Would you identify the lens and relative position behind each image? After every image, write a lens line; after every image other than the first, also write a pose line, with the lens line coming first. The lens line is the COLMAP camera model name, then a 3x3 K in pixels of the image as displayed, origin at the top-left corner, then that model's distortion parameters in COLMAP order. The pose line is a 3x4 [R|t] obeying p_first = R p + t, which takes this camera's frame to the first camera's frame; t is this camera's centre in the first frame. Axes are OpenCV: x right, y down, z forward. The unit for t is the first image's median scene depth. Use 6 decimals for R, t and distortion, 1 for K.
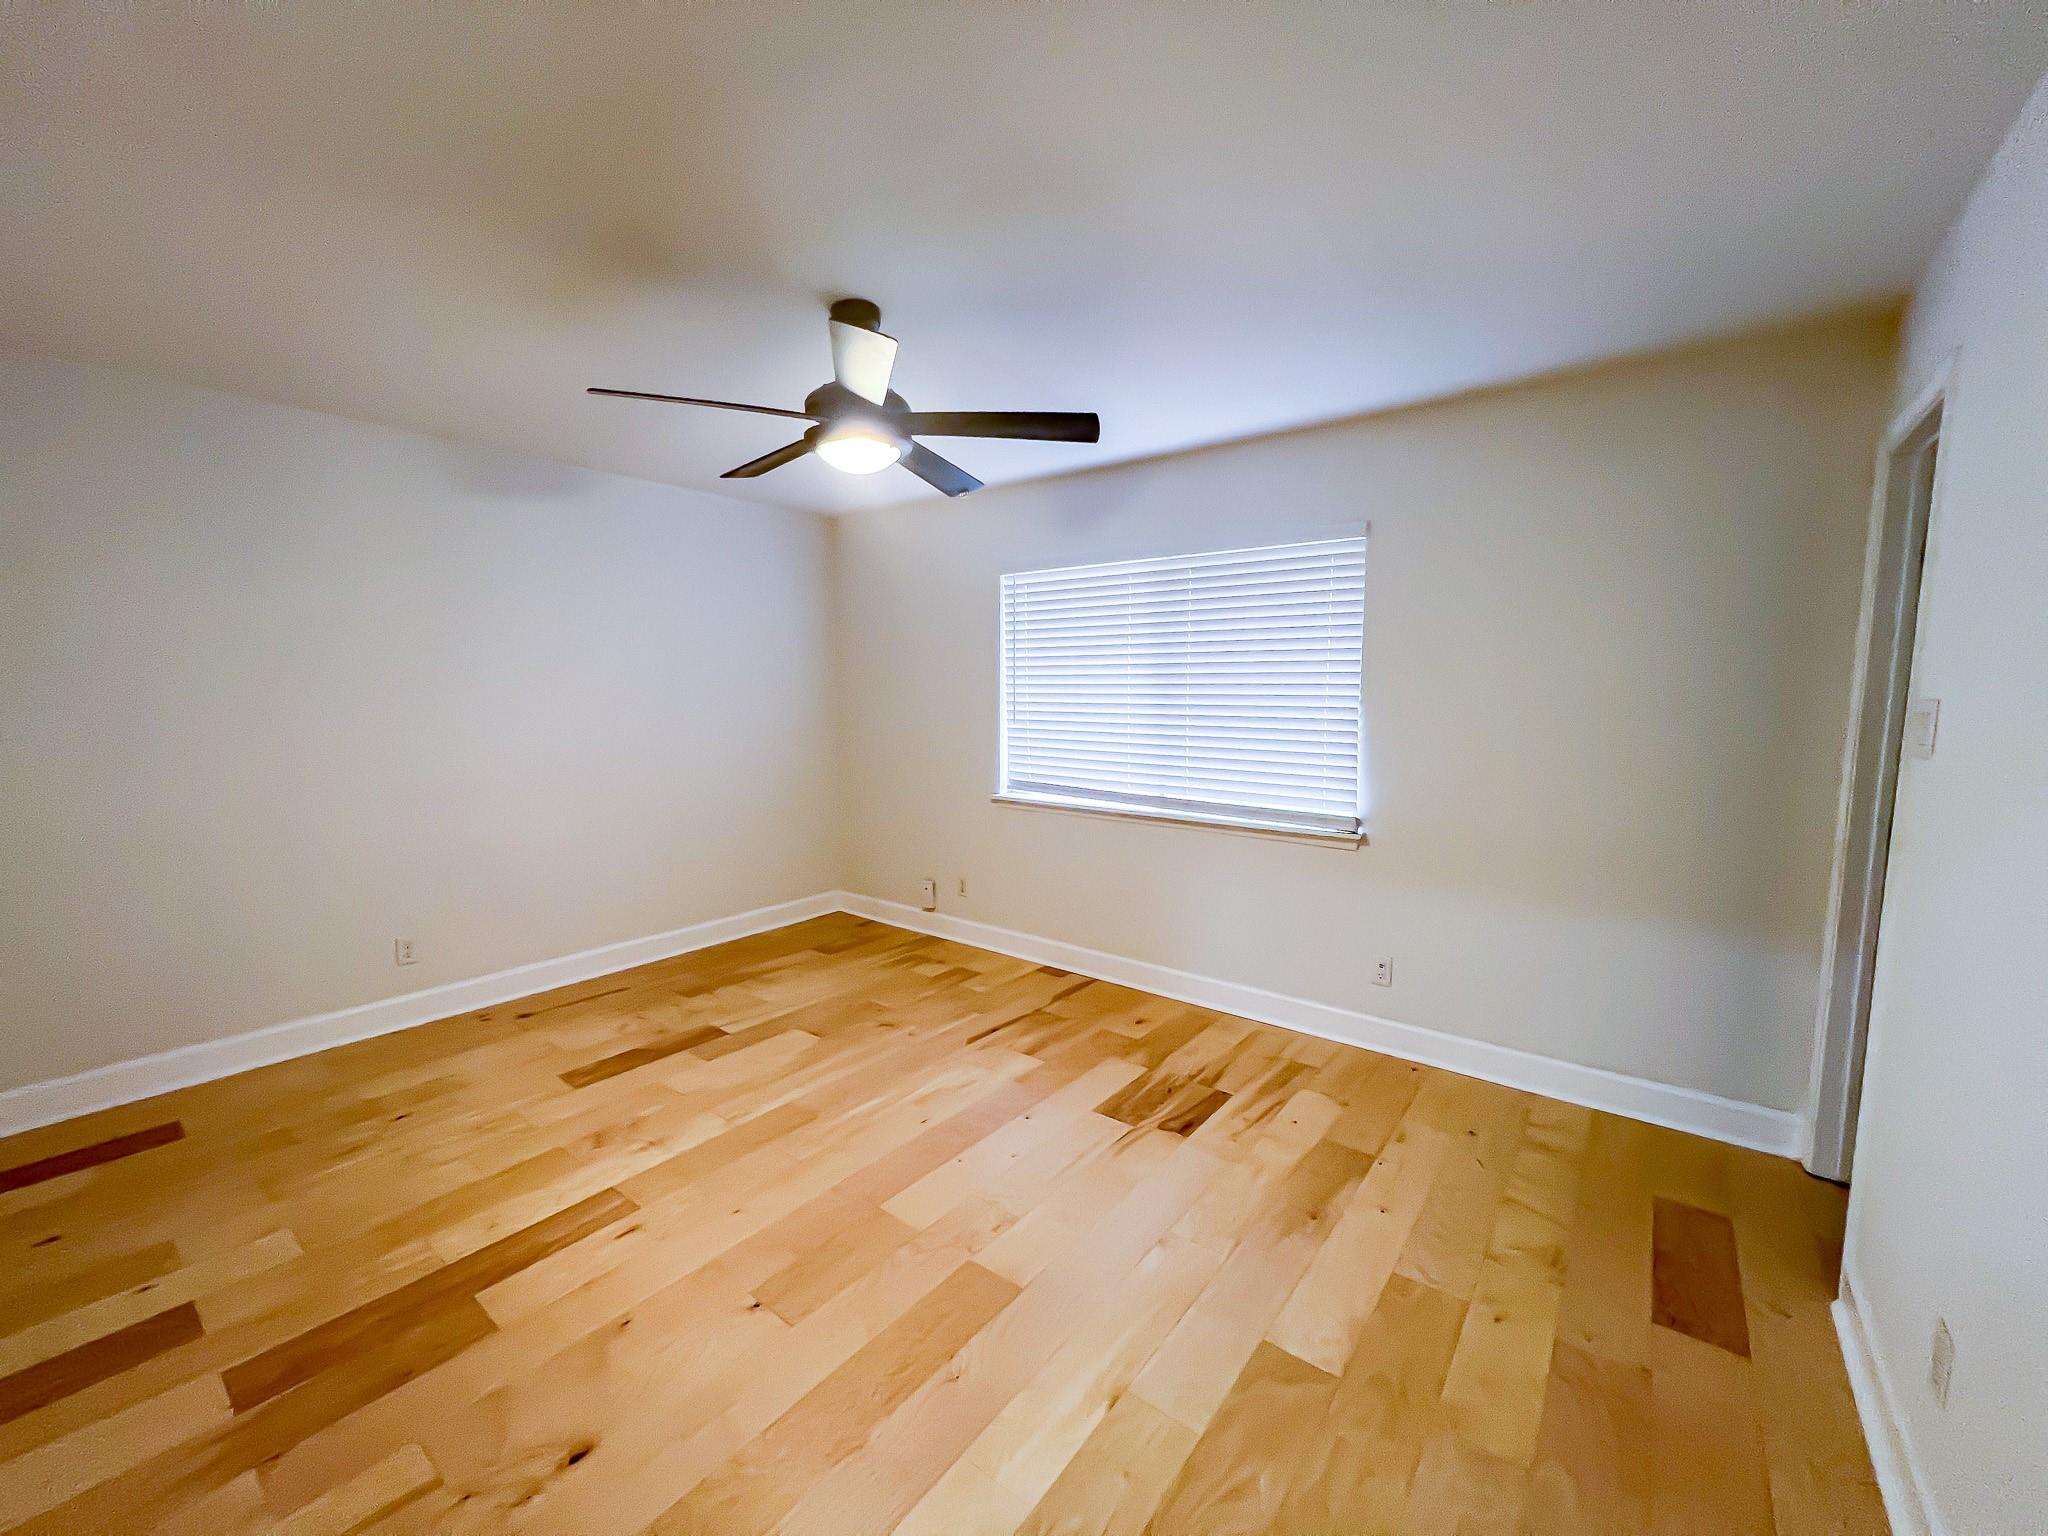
lens RADIAL K [[816.2, 0, 1020.4], [0, 816.2, 770.9], [0, 0, 1]] dist [-0.000909, 0.000322]
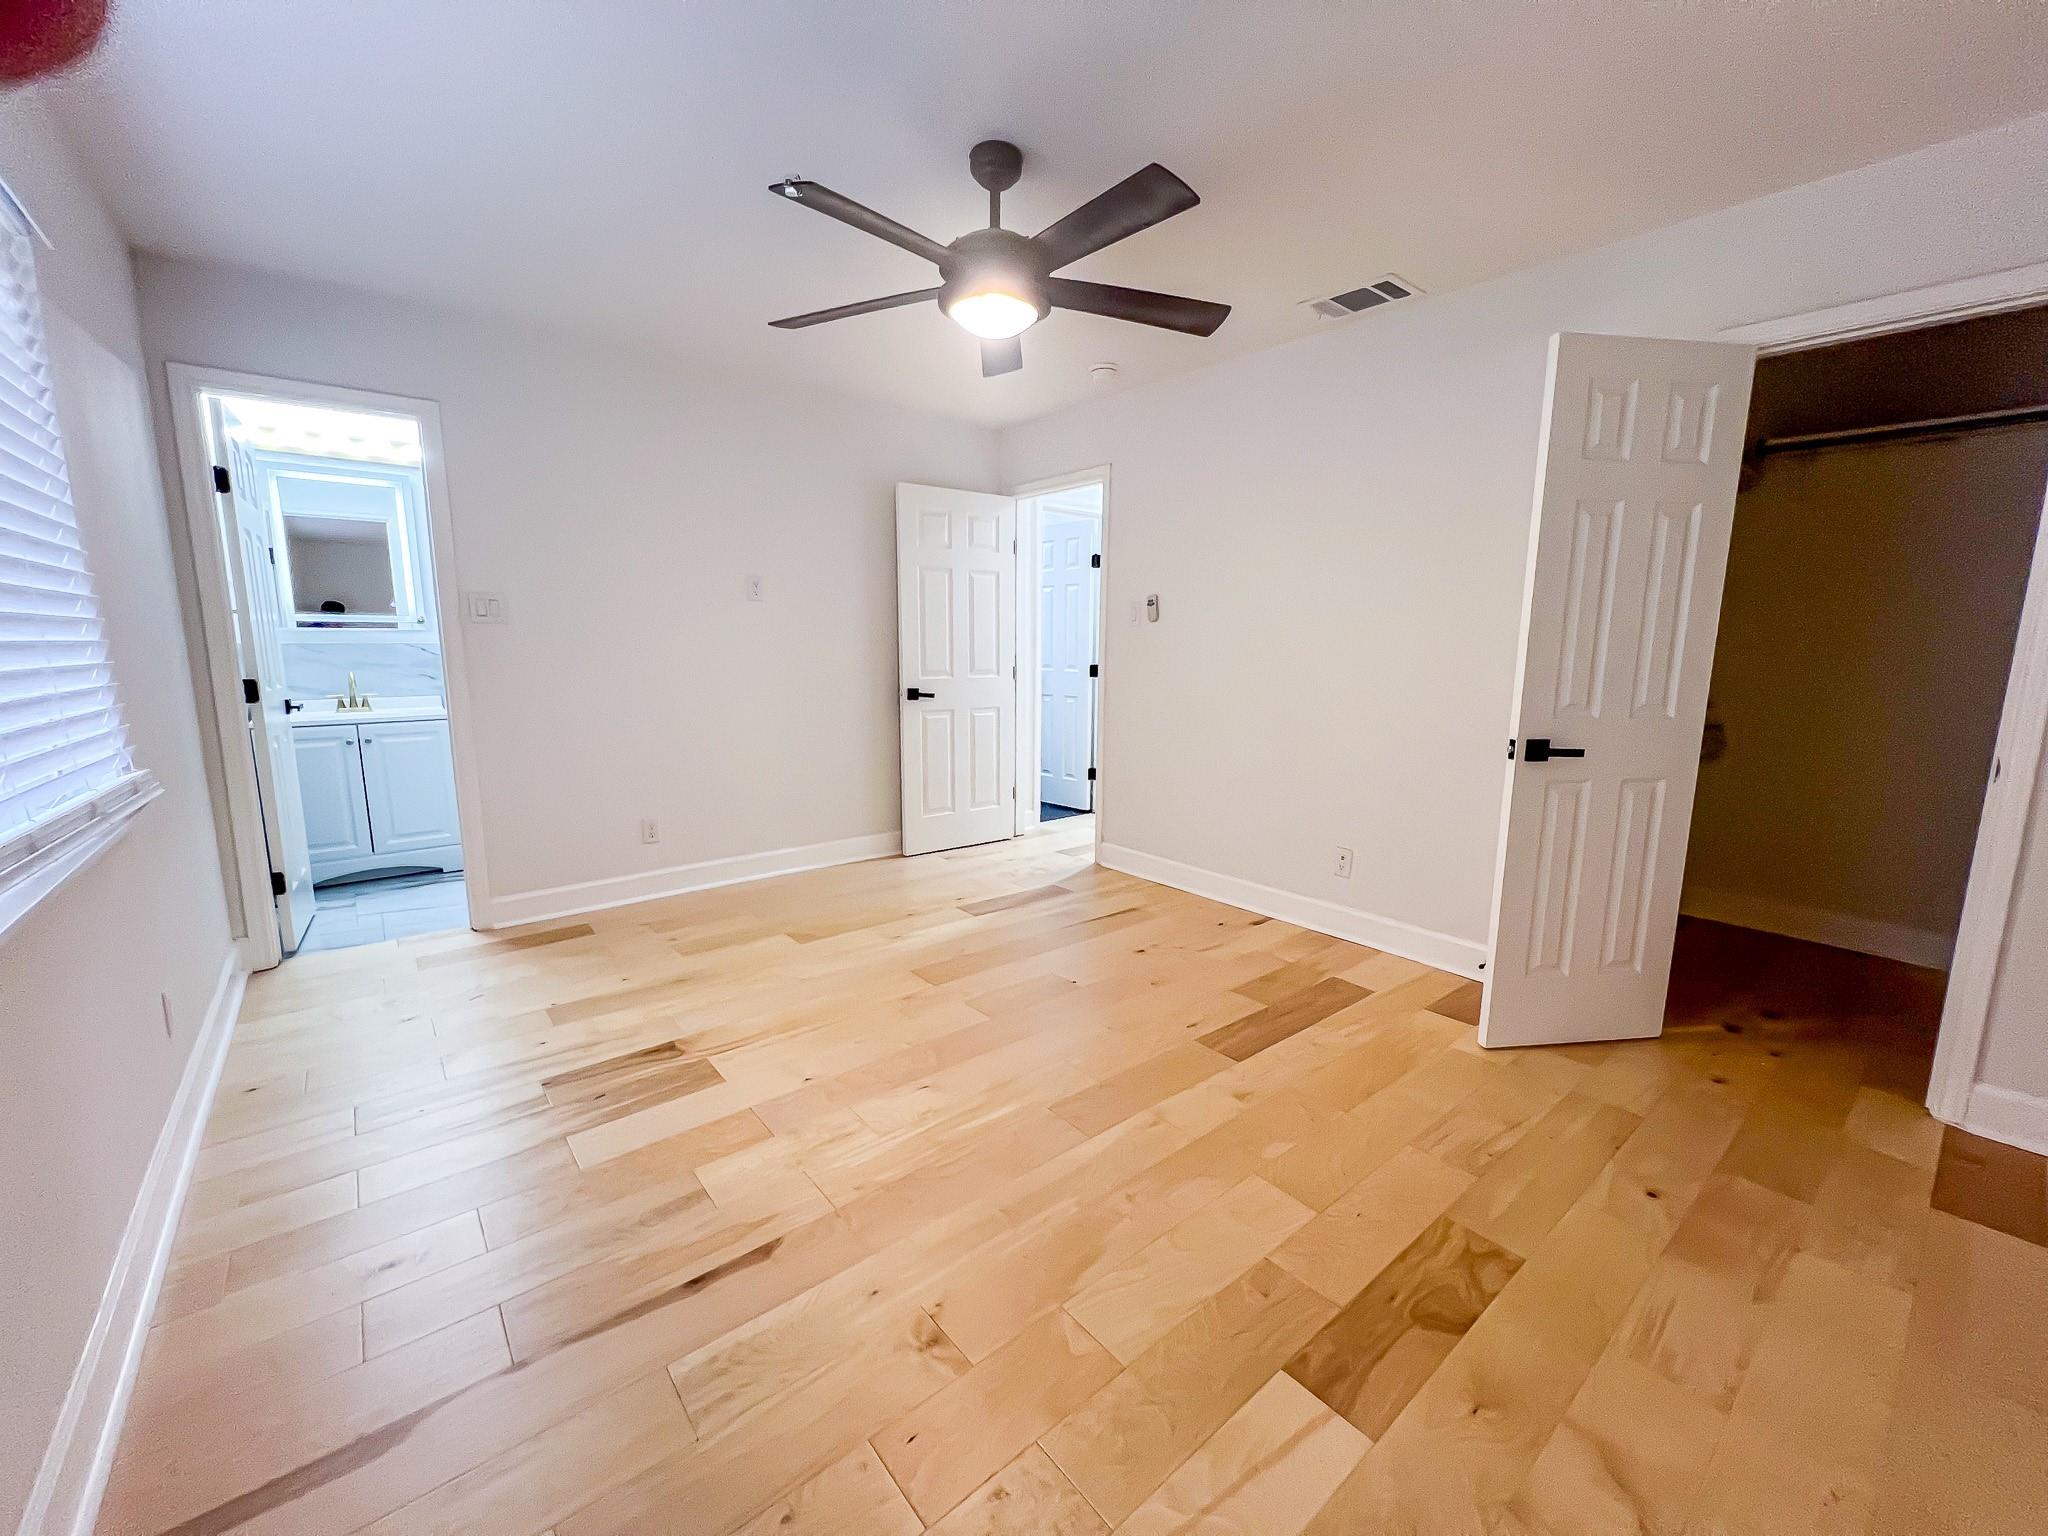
lens RADIAL K [[816.2, 0, 1020.4], [0, 816.2, 770.9], [0, 0, 1]] dist [-0.000909, 0.000322]
pose [[-0.976031, -0.037636, 0.214352, -0.360768], [0.020495, 0.964661, 0.262697, -0.098334], [-0.216664, 0.260794, -0.940768, 1.579356]]
